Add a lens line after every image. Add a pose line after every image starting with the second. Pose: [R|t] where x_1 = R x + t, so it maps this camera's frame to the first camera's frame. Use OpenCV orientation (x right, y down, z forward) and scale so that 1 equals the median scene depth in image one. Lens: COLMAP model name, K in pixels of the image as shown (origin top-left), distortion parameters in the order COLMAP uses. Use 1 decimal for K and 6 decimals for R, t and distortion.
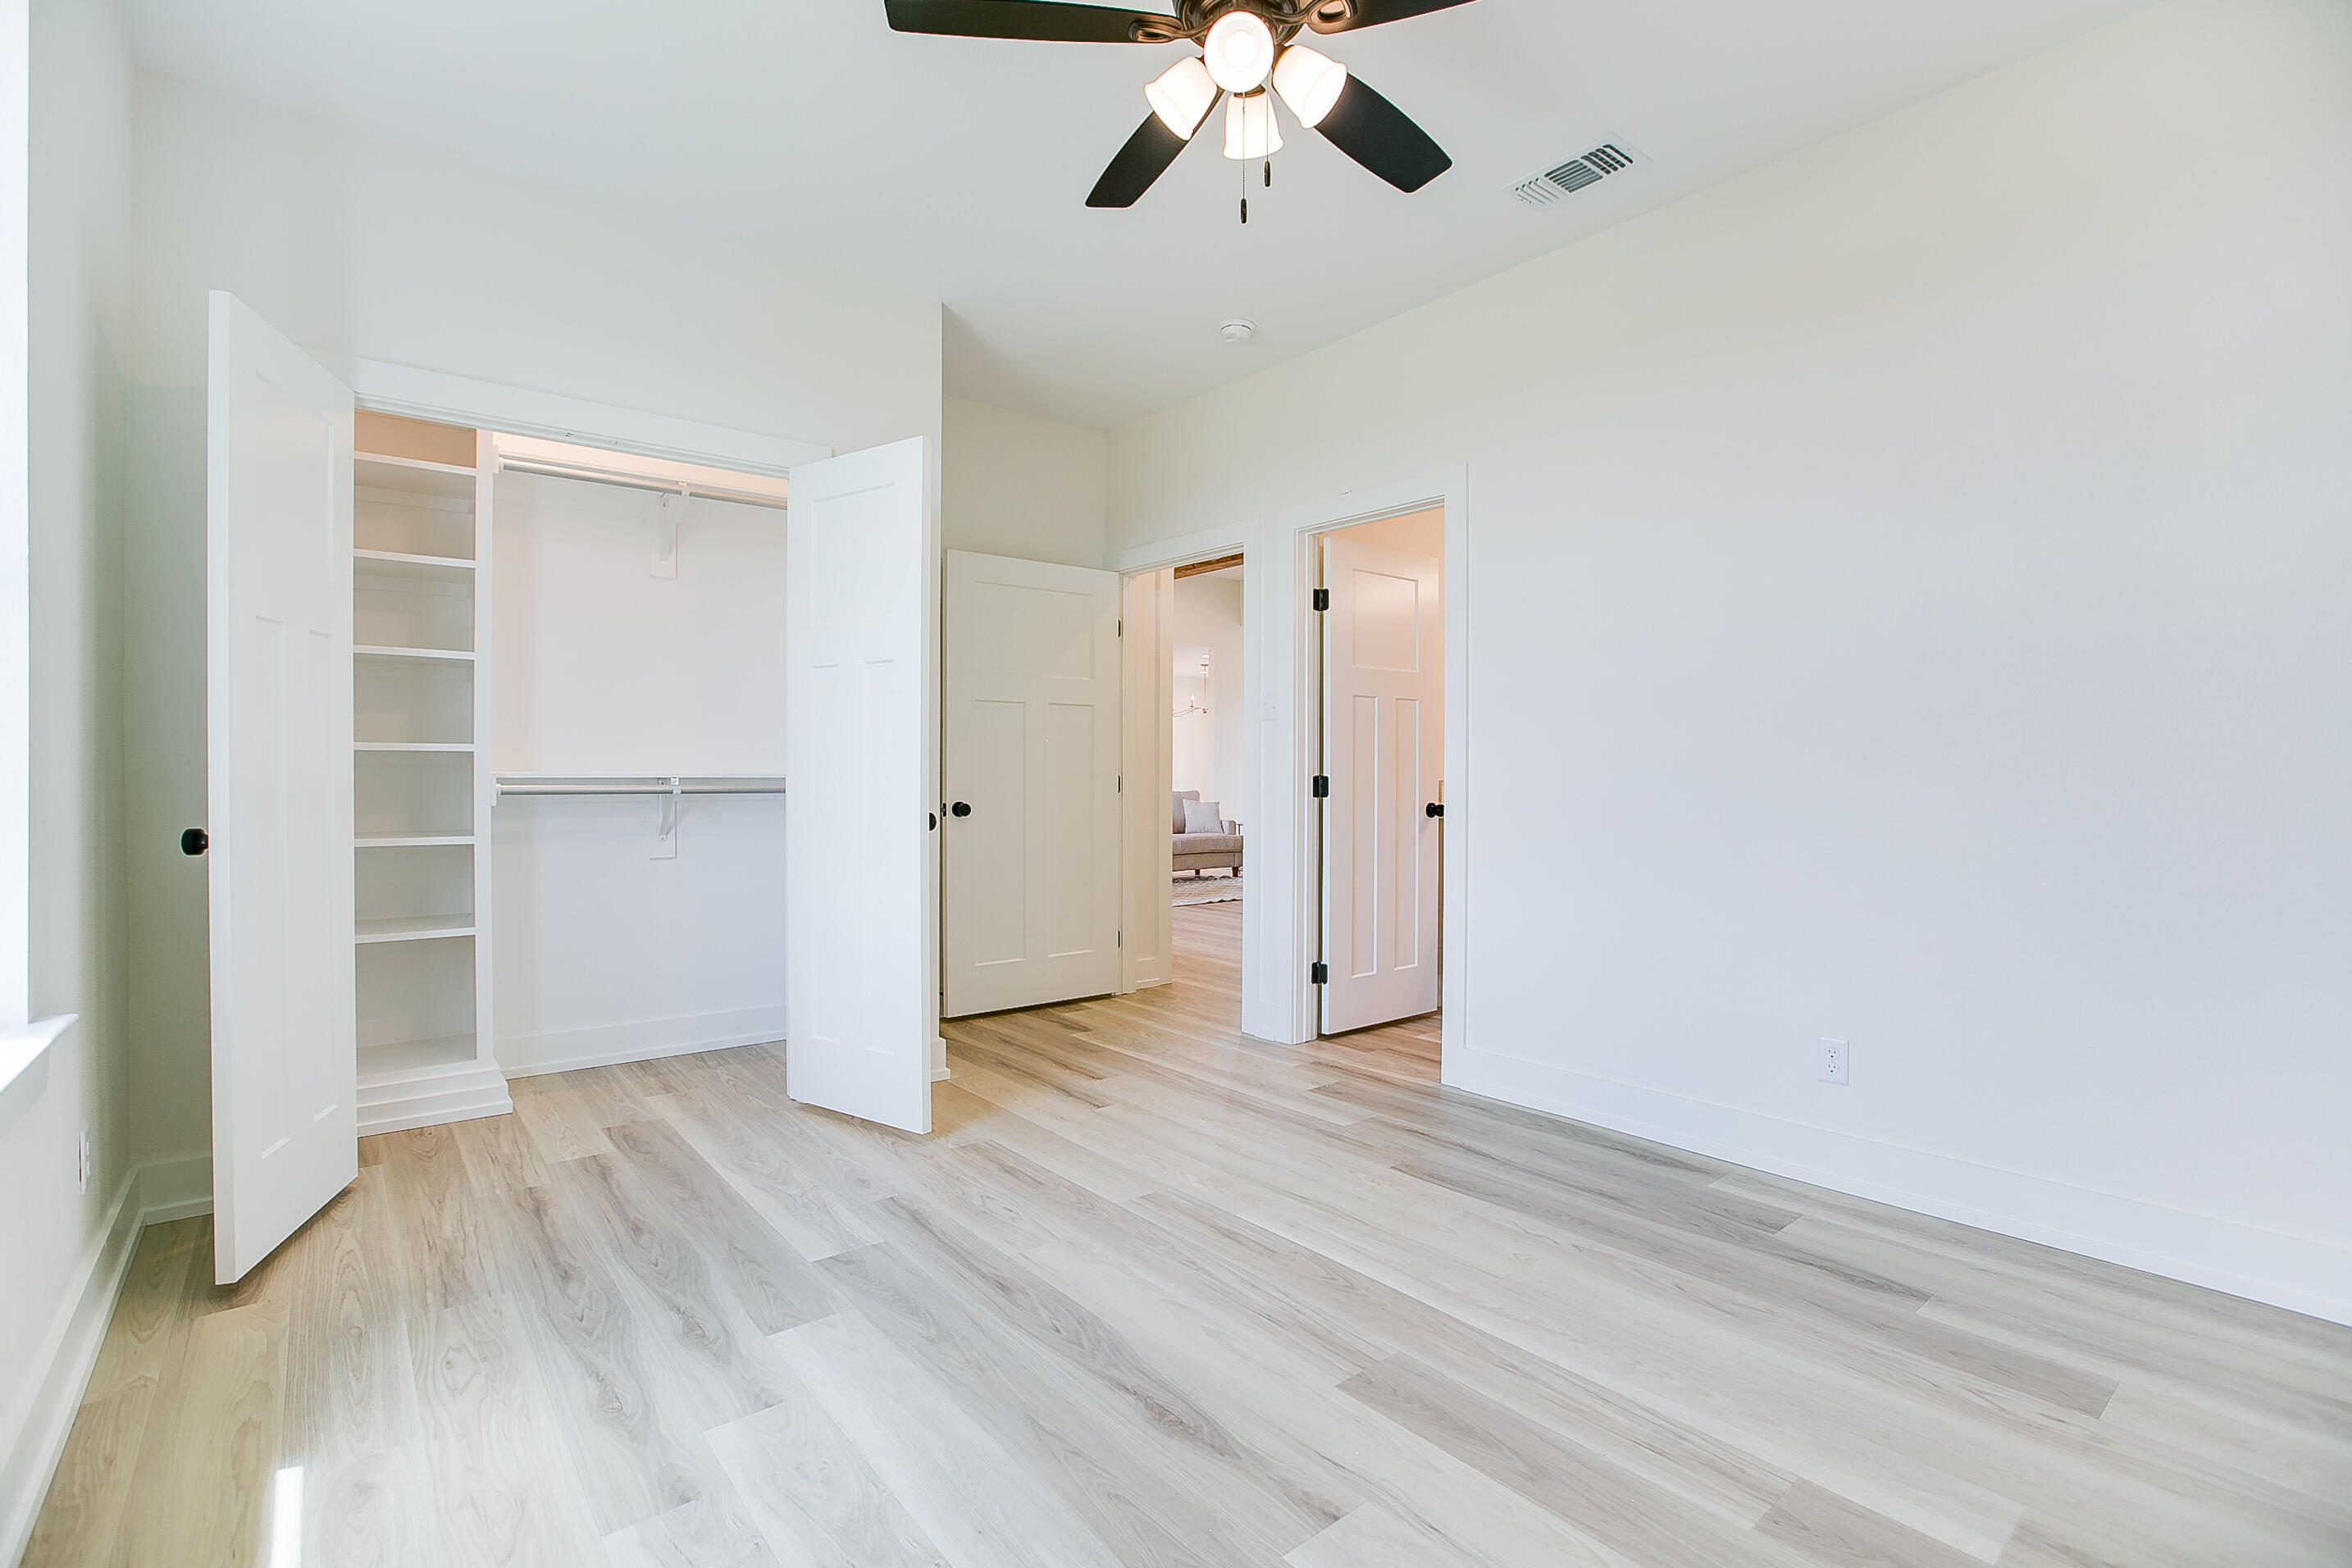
lens RADIAL K [[1088.2, 0, 1182.2], [0, 1088.2, 777.5], [0, 0, 1]] dist [-0.005117, 0.000485]
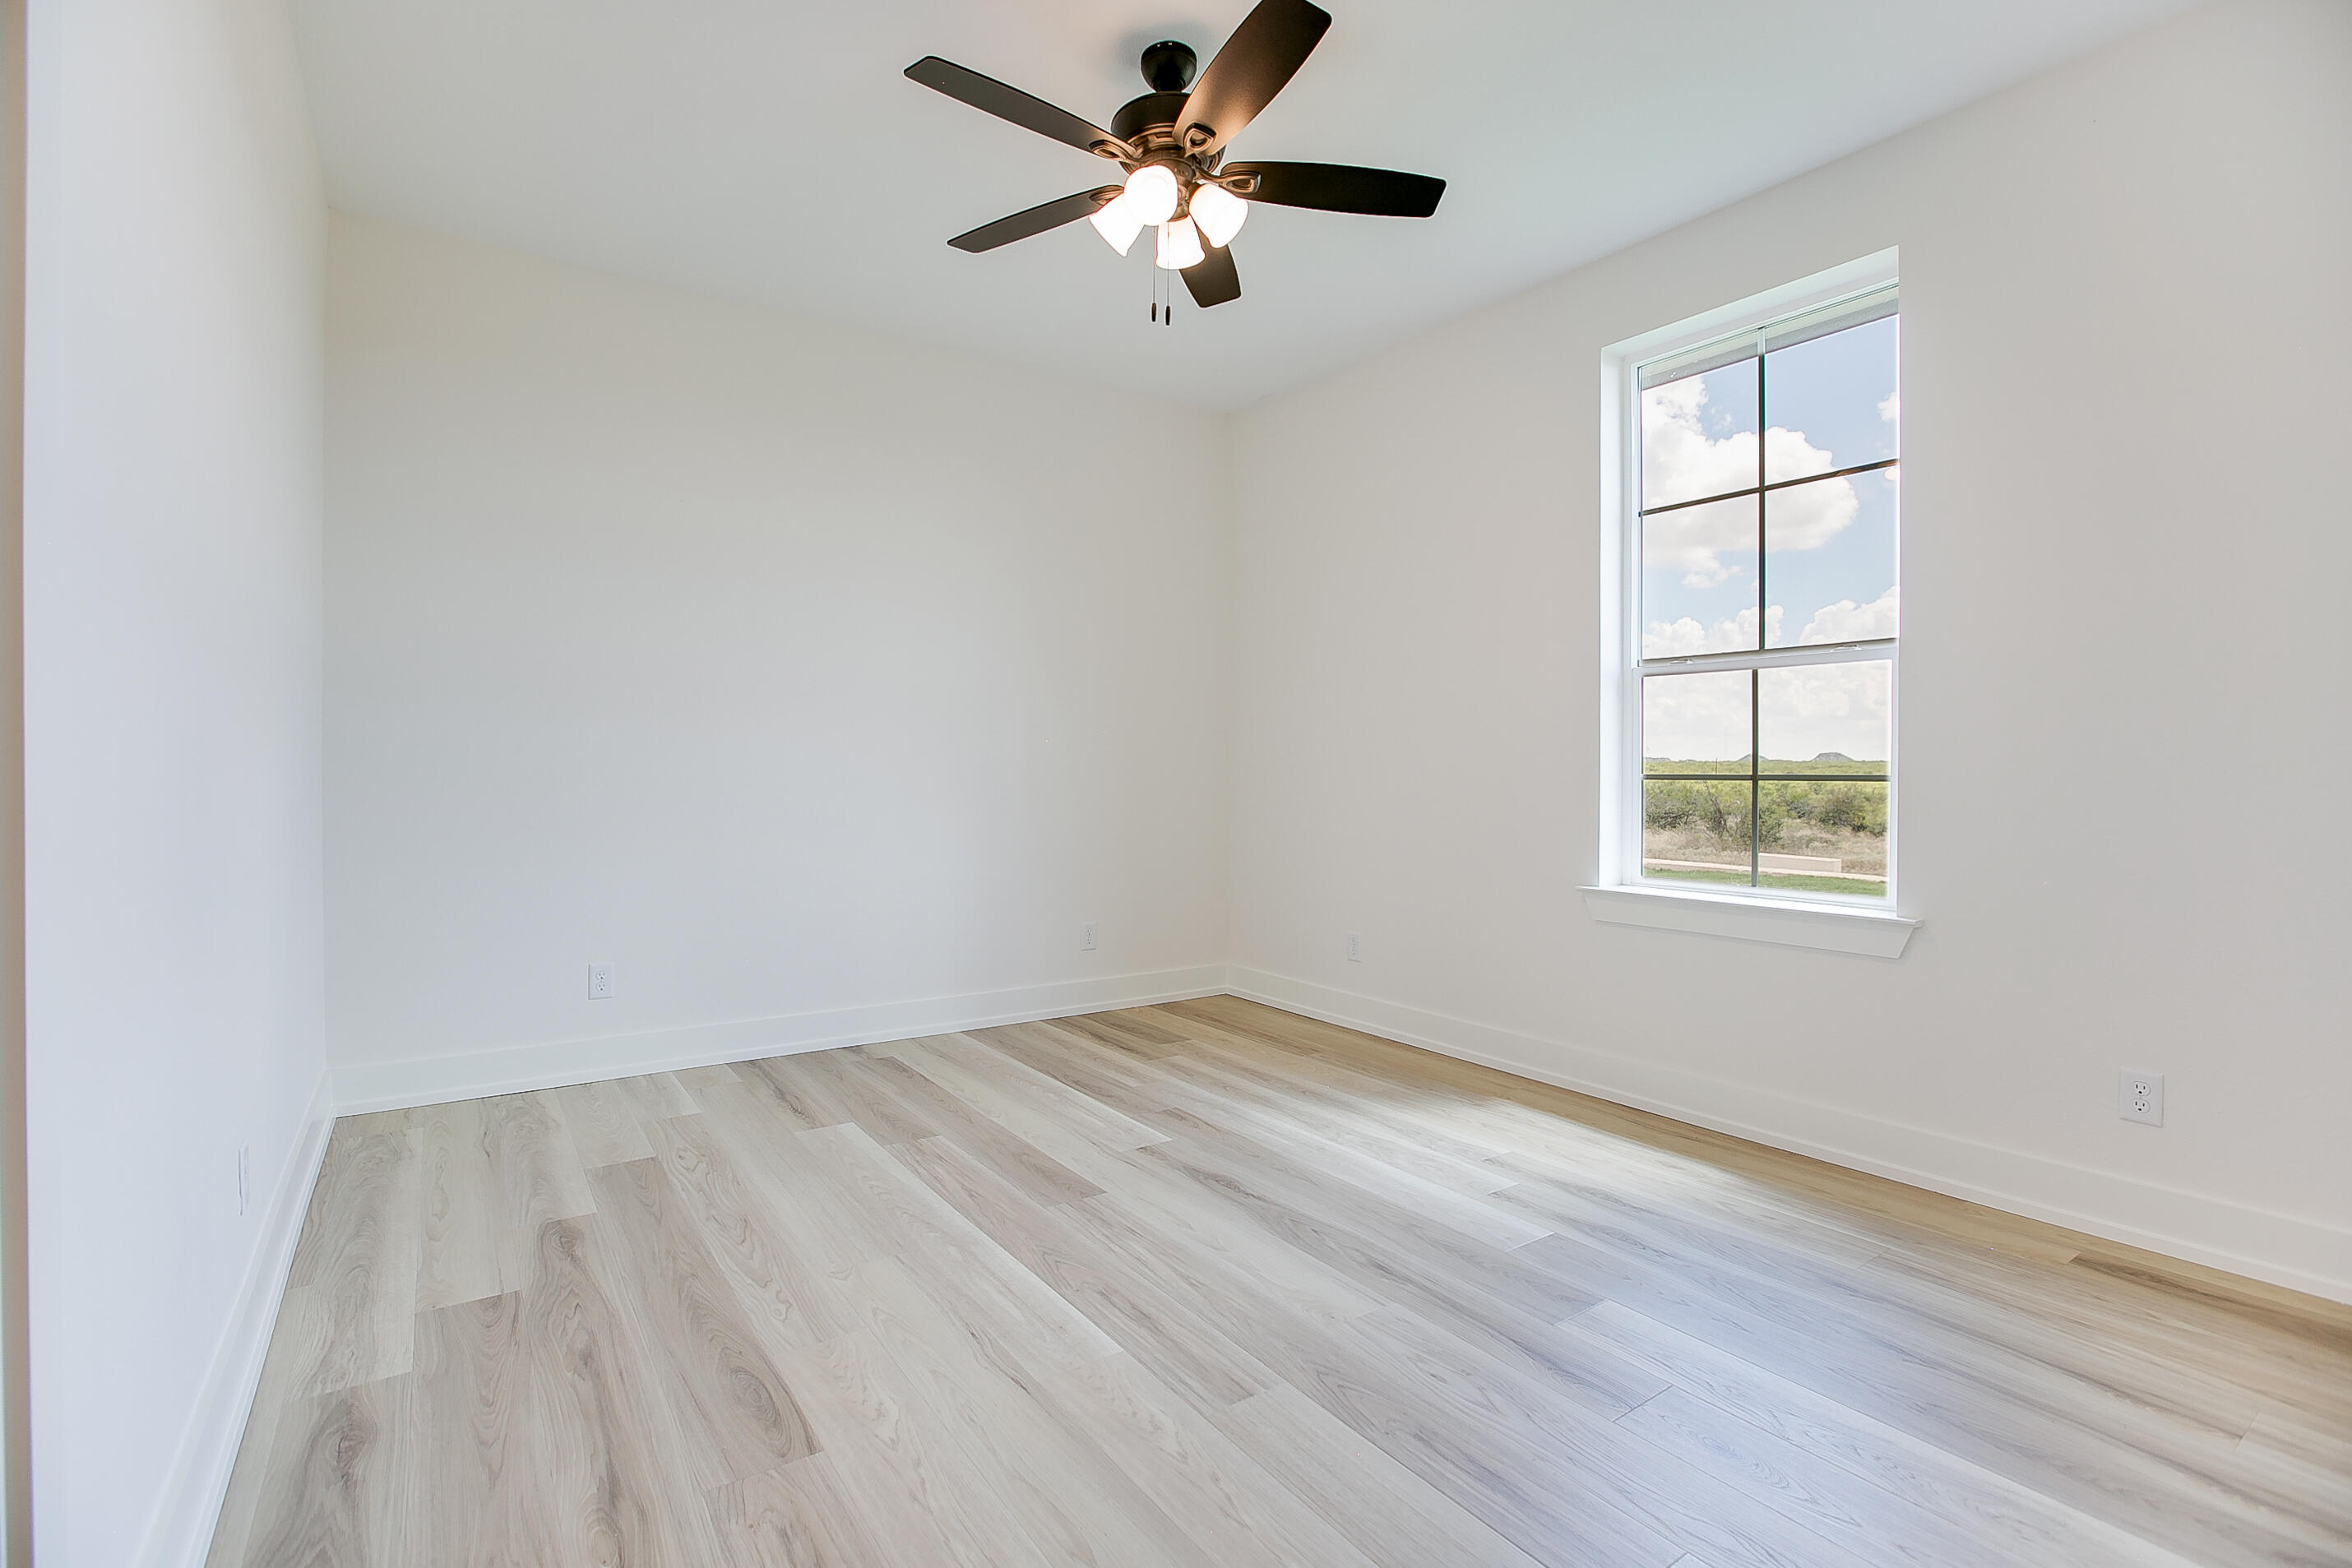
lens RADIAL K [[1088.1, 0, 1174.6], [0, 1088.1, 776.2], [0, 0, 1]] dist [-0.005117, 0.000485]
pose [[-0.996595, -0.006703, 0.082180, -0.052804], [-0.005750, 0.999913, 0.011832, -0.004729], [-0.082252, 0.011319, -0.996547, 2.062135]]
